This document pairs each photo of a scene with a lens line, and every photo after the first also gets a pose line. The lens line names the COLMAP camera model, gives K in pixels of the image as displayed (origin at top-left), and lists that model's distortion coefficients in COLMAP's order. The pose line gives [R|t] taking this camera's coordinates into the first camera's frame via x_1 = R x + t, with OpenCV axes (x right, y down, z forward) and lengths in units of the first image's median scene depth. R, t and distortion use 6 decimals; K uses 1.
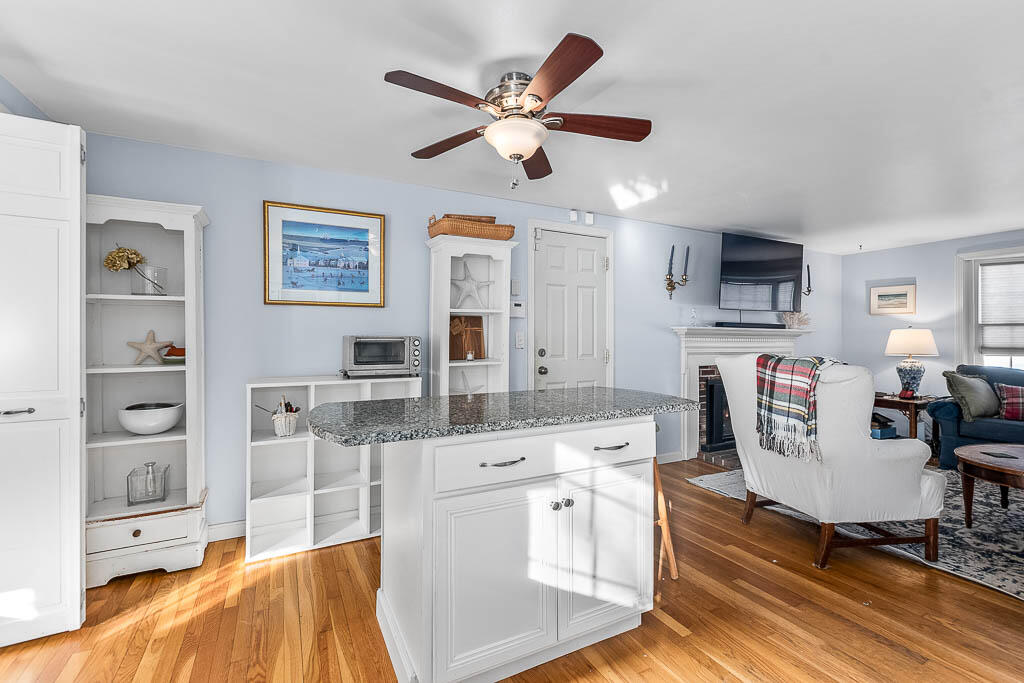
lens RADIAL K [[439.9, 0, 505.1], [0, 439.9, 340.4], [0, 0, 1]] dist [0.000770, -0.001306]
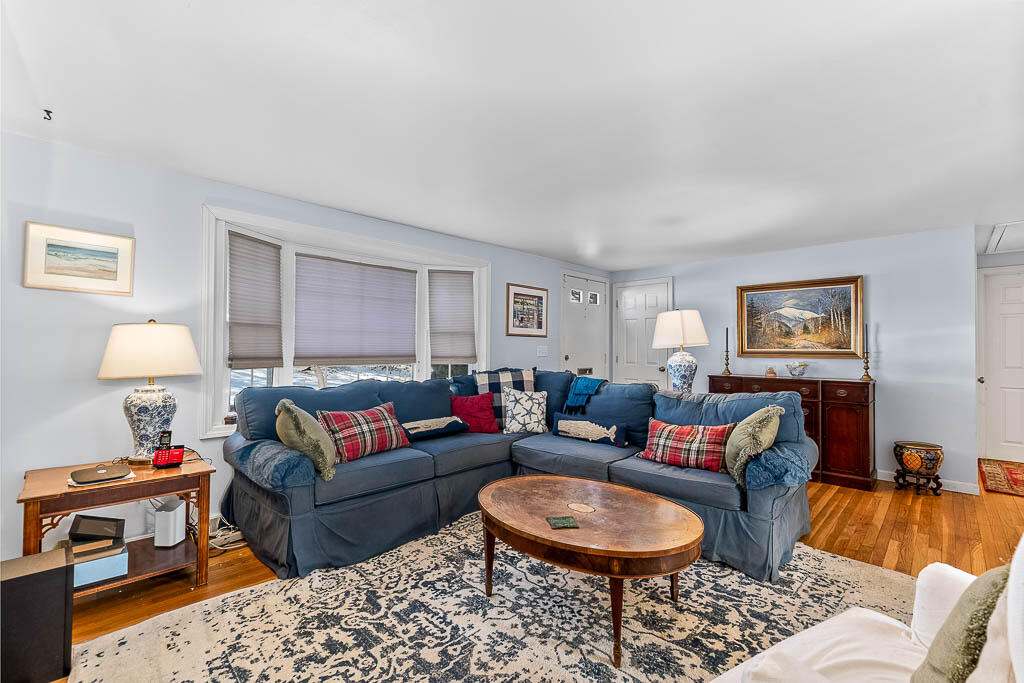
lens RADIAL K [[439.9, 0, 514.1], [0, 439.9, 342.1], [0, 0, 1]] dist [0.000770, -0.001306]
pose [[-0.329632, 0.009221, 0.944064, 0.349873], [-0.008038, 0.999889, -0.012573, -0.002926], [-0.944075, -0.011732, -0.329521, 0.878302]]
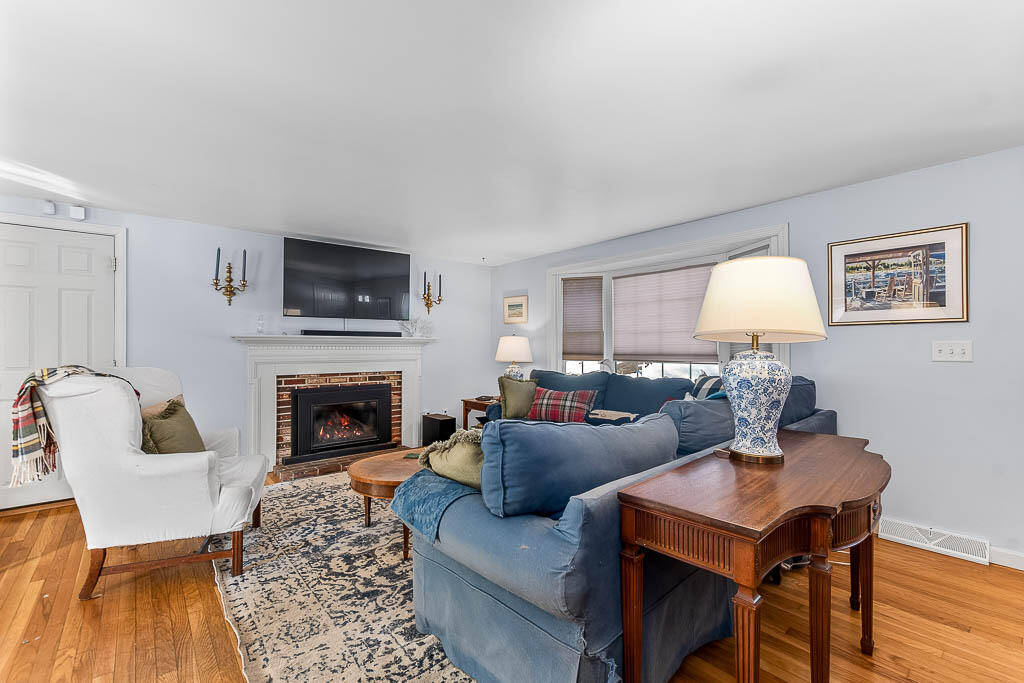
lens RADIAL K [[439.9, 0, 509.3], [0, 439.9, 346.2], [0, 0, 1]] dist [0.000770, -0.001306]
pose [[0.970852, -0.005608, 0.239616, 0.740205], [0.005701, 0.999984, 0.000306, -0.003509], [-0.239614, 0.001069, 0.970868, -0.054434]]
